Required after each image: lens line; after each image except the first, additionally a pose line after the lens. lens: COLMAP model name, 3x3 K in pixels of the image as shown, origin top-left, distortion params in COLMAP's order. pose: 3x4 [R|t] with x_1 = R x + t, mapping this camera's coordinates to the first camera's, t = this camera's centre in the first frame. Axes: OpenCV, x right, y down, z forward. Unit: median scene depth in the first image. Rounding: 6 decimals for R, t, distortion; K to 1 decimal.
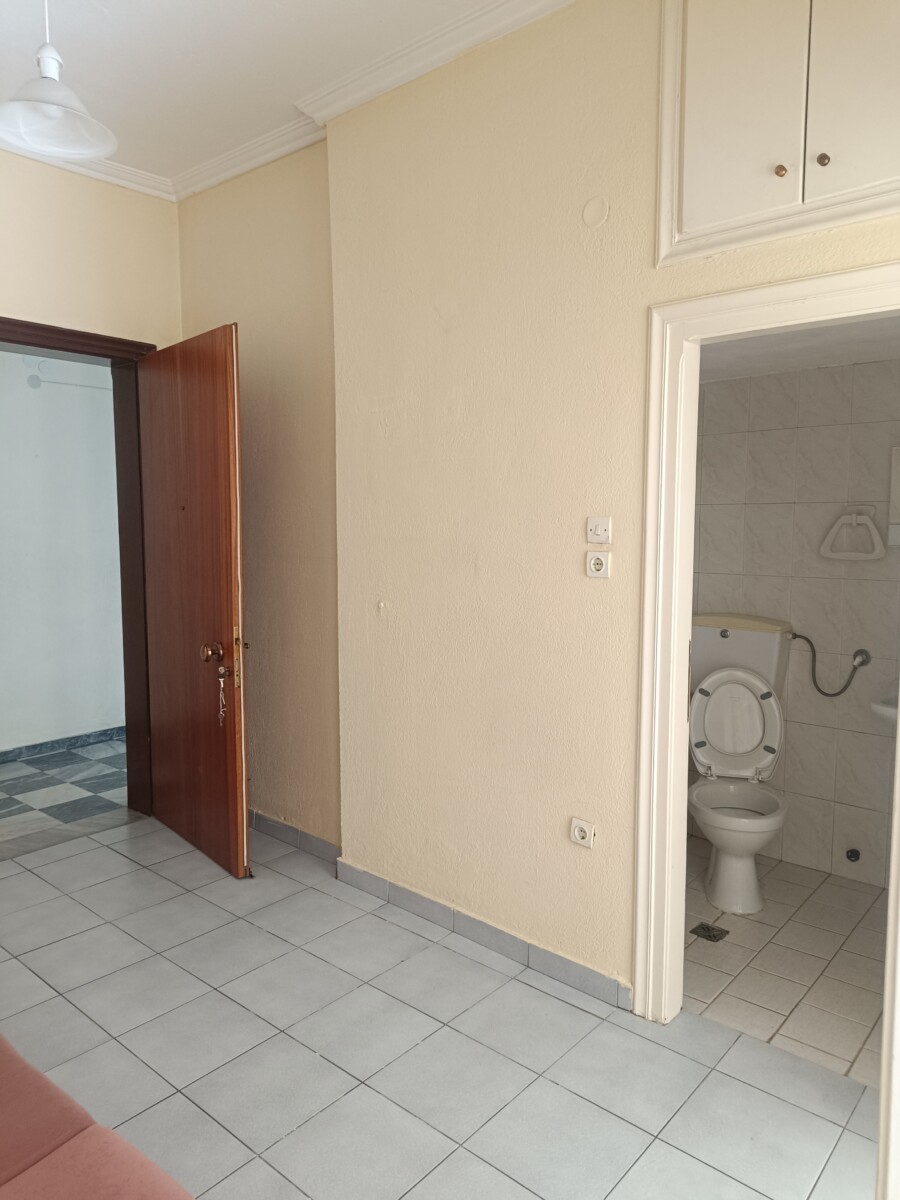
lens RADIAL K [[837.1, 0, 441.8], [0, 837.1, 592.5], [0, 0, 1]] dist [0.042166, -0.044286]
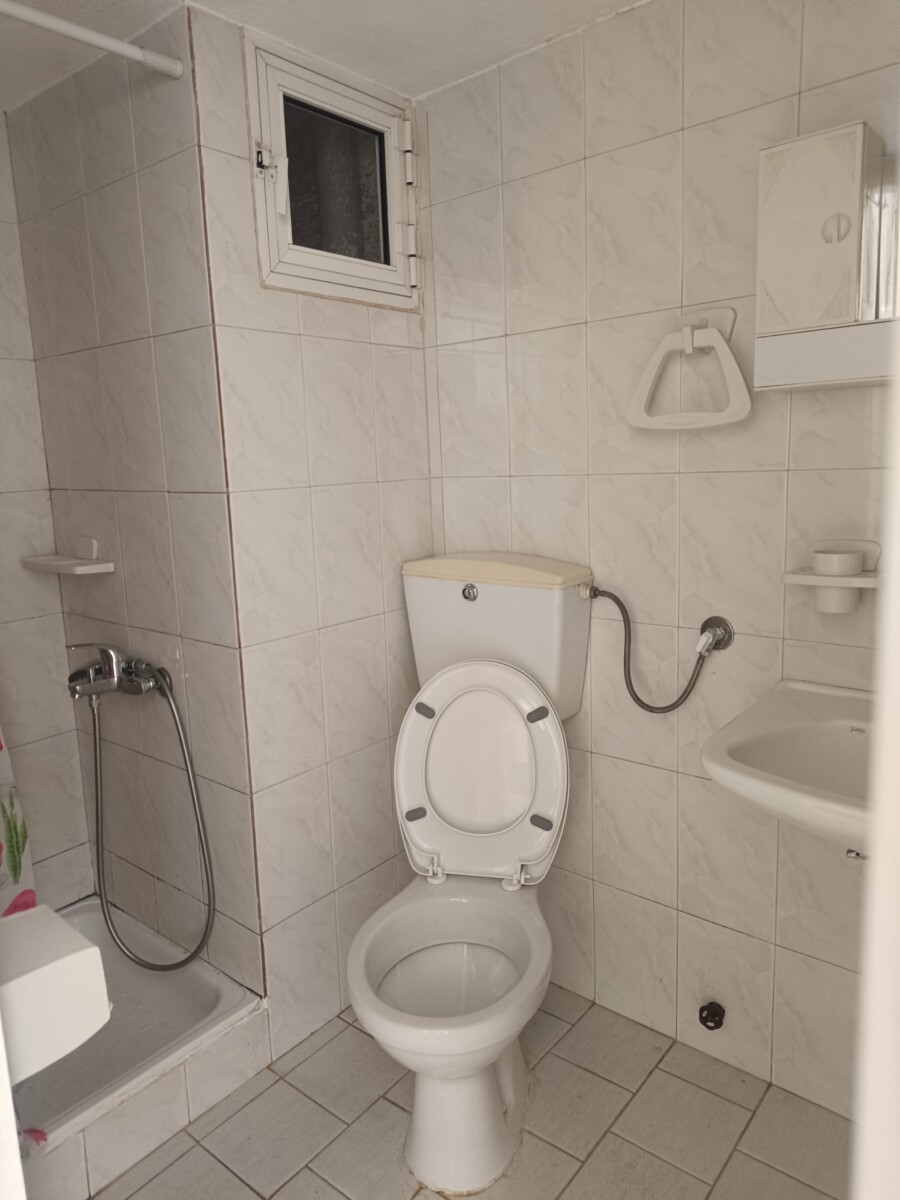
lens RADIAL K [[837.1, 0, 443.2], [0, 837.1, 597.6], [0, 0, 1]] dist [0.042166, -0.044286]
pose [[0.998676, -0.050469, 0.009995, 0.329074], [0.049352, 0.994619, 0.091095, 0.004445], [-0.014539, -0.090481, 0.995792, 0.509533]]
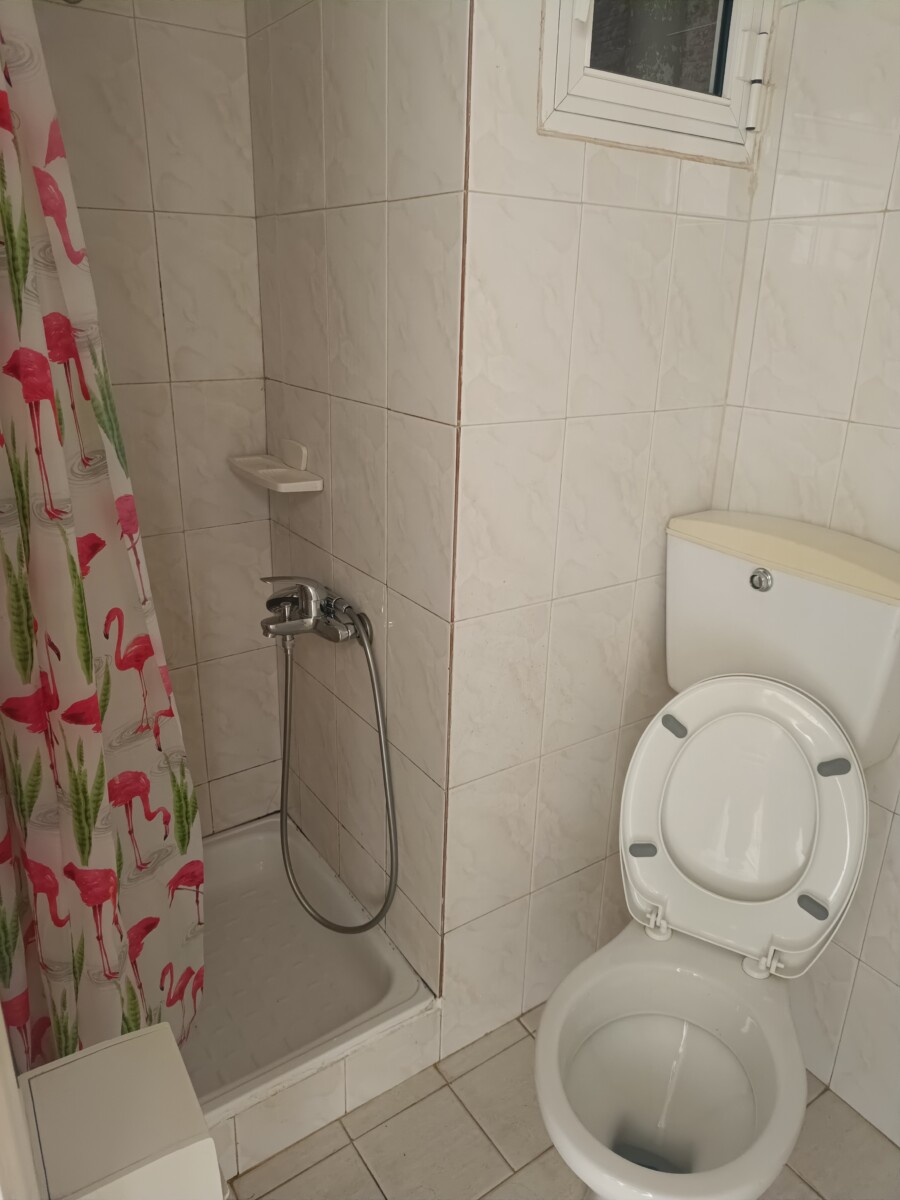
lens RADIAL K [[837.1, 0, 444.6], [0, 837.1, 596.6], [0, 0, 1]] dist [0.042166, -0.044286]
pose [[0.965709, 0.100040, -0.239578, 0.303224], [-0.034657, 0.964195, 0.262919, -0.041095], [0.257302, -0.245600, 0.934599, 0.631327]]
